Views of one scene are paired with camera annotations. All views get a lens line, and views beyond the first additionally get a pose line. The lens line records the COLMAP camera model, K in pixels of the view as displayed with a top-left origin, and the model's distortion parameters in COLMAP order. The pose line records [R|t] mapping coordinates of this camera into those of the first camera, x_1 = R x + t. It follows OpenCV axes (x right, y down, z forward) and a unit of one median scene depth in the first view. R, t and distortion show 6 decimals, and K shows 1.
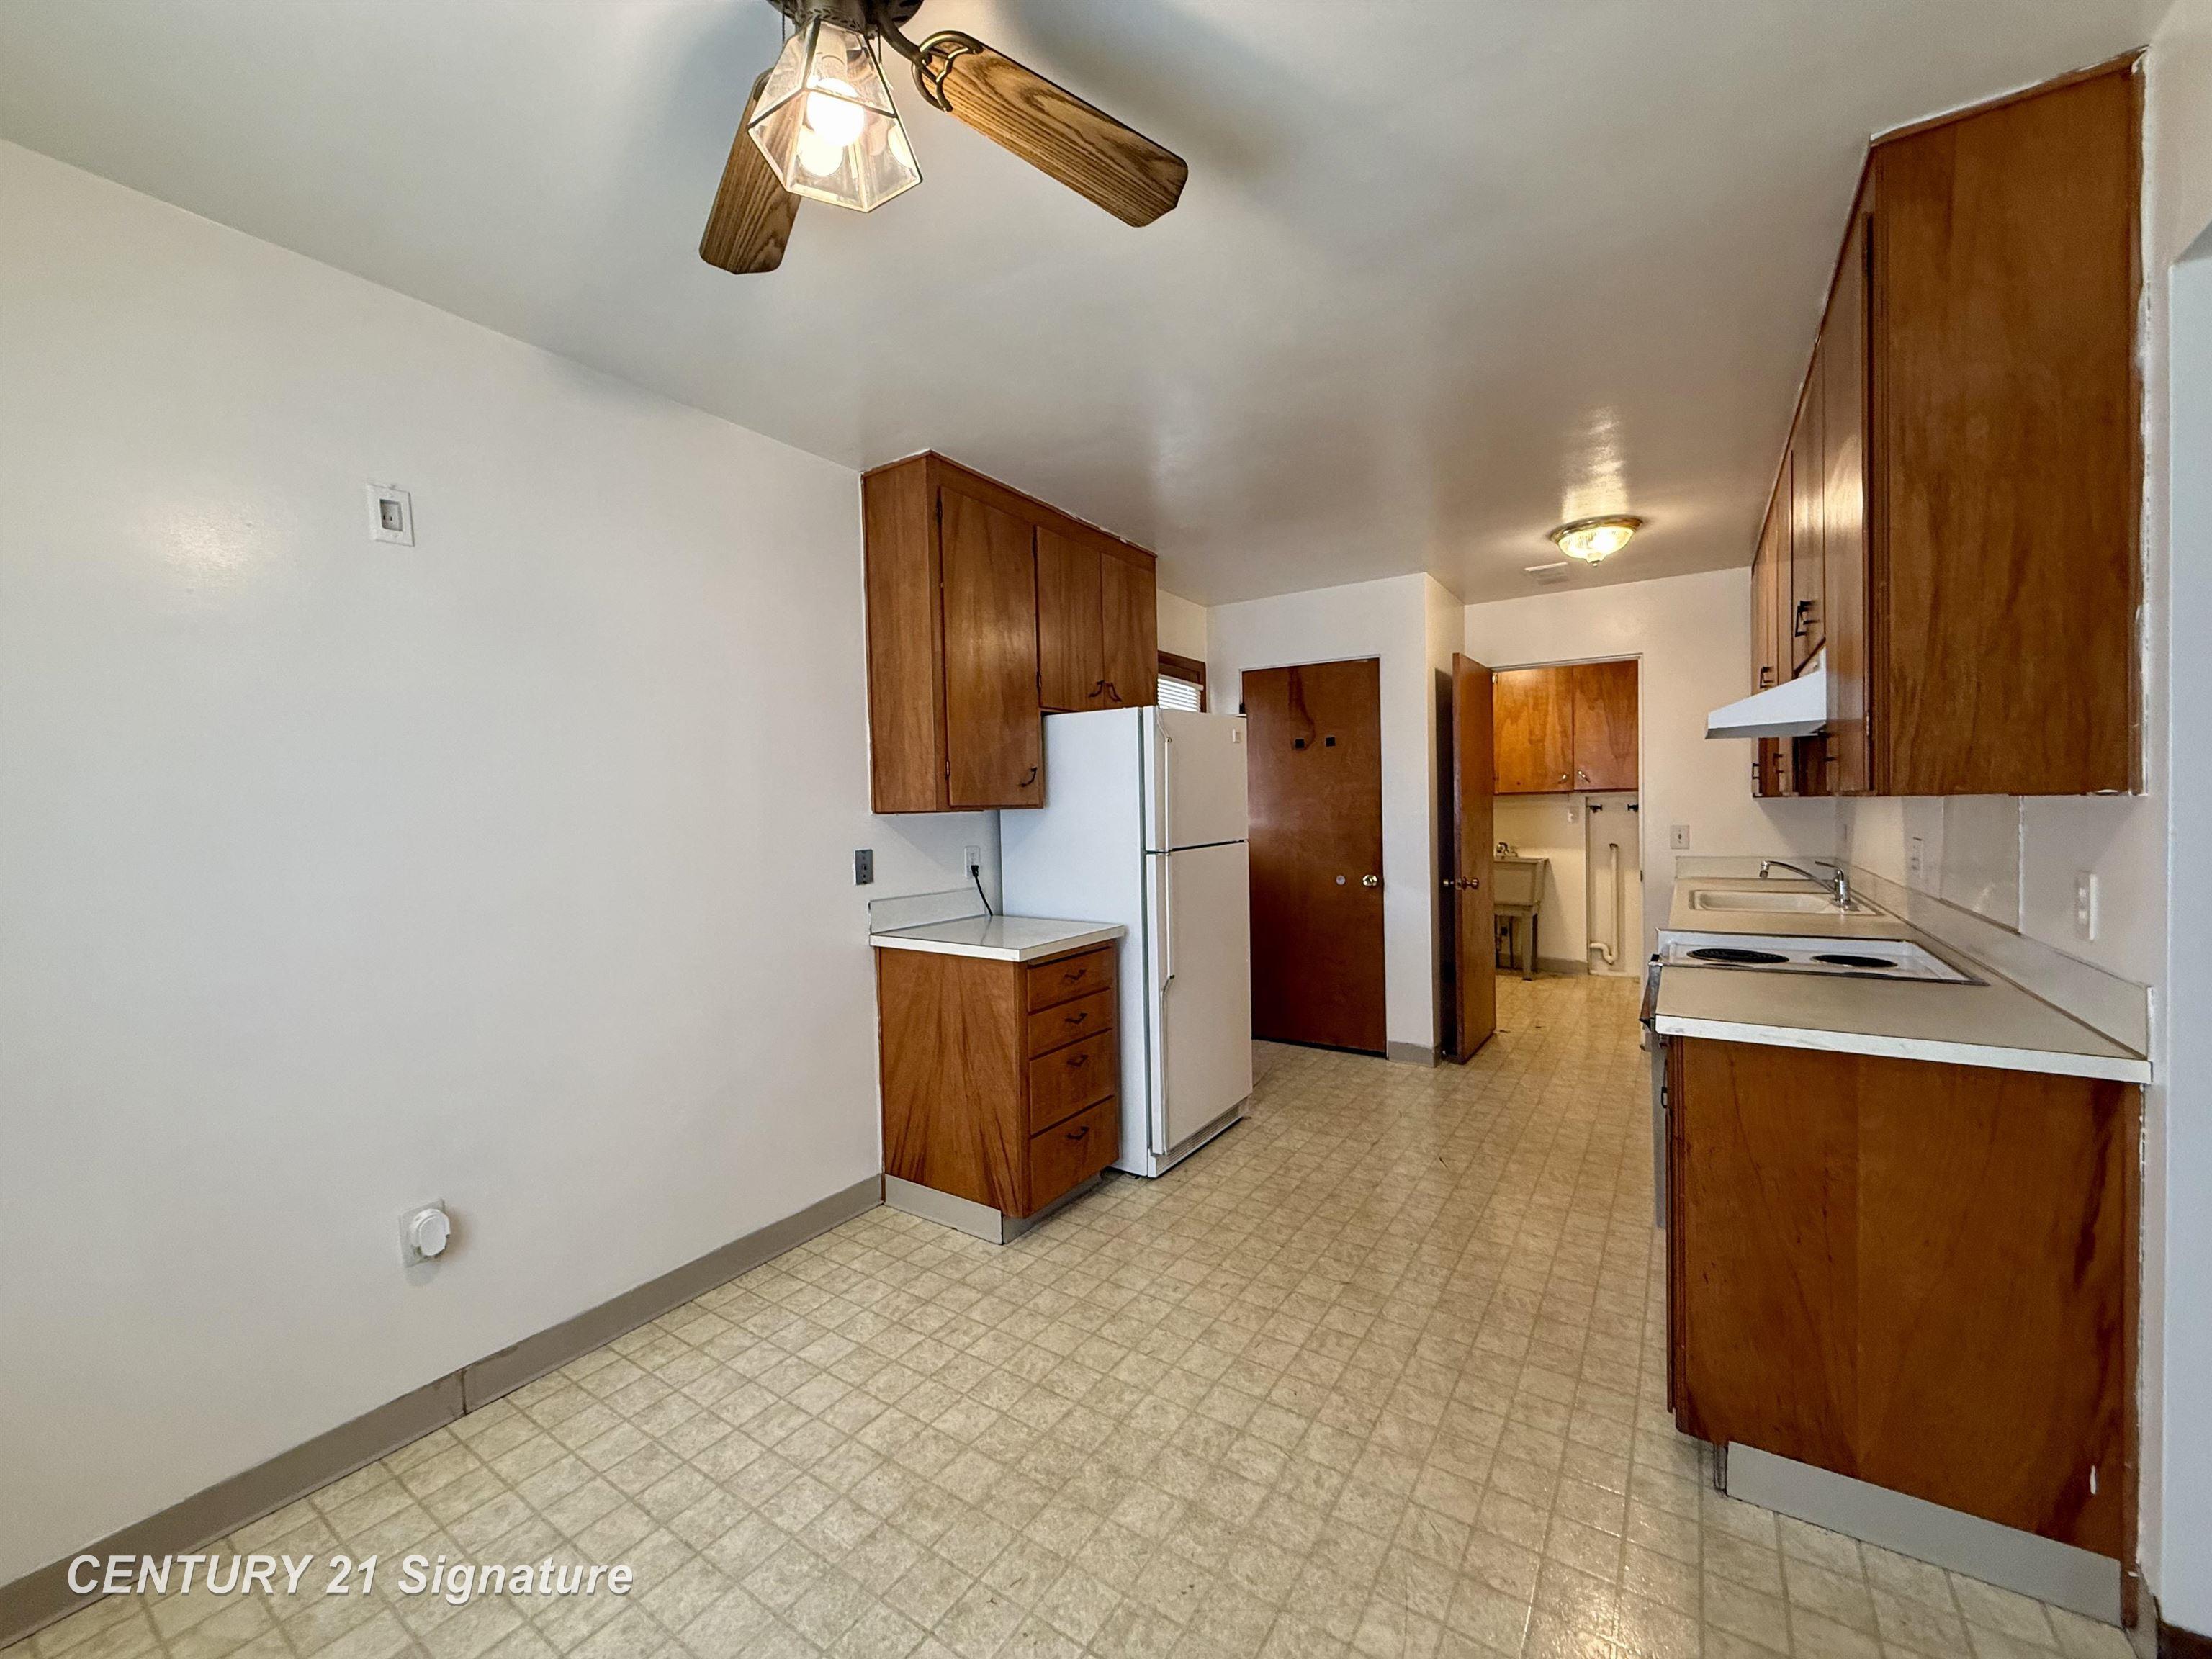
lens RADIAL K [[881.0, 0, 1103.4], [0, 881.0, 826.1], [0, 0, 1]] dist [-0.001553, -0.000041]
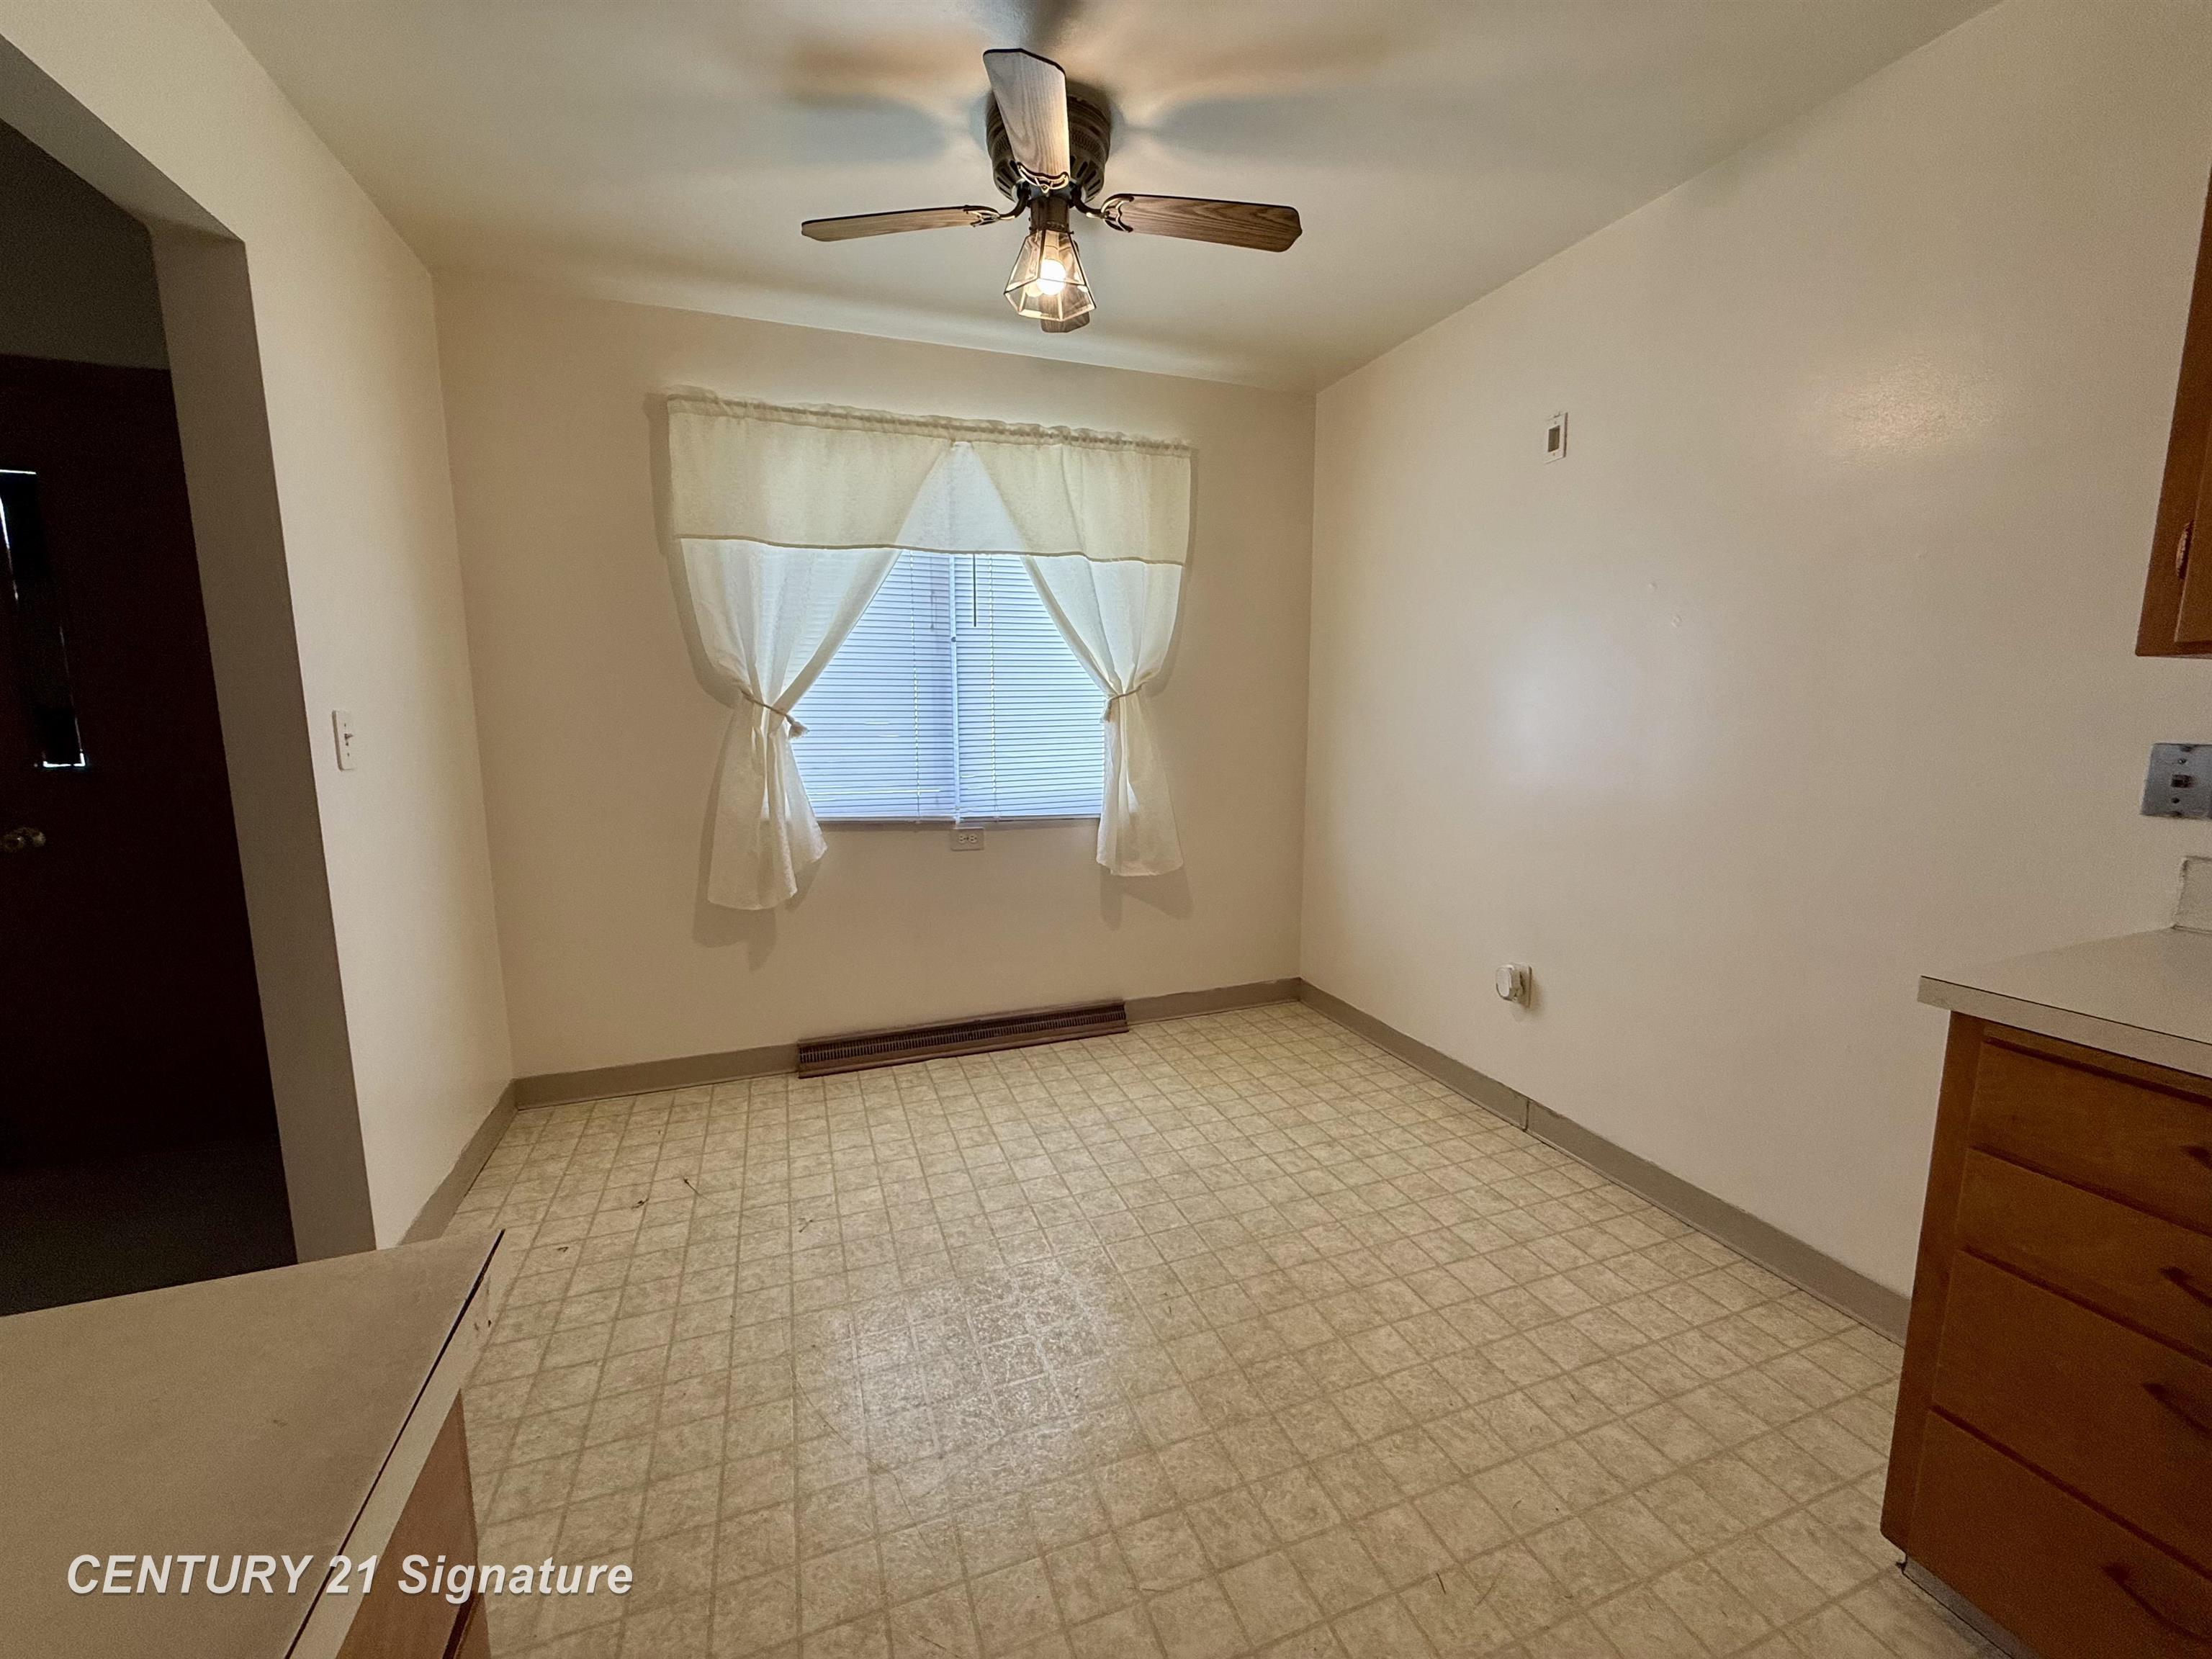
lens RADIAL K [[881.0, 0, 1103.4], [0, 881.0, 826.1], [0, 0, 1]] dist [-0.001553, -0.000041]
pose [[-0.591331, 0.136323, -0.794823, 0.695372], [-0.000526, 0.985543, 0.169426, -0.012568], [0.806428, 0.100605, -0.582711, 1.300859]]
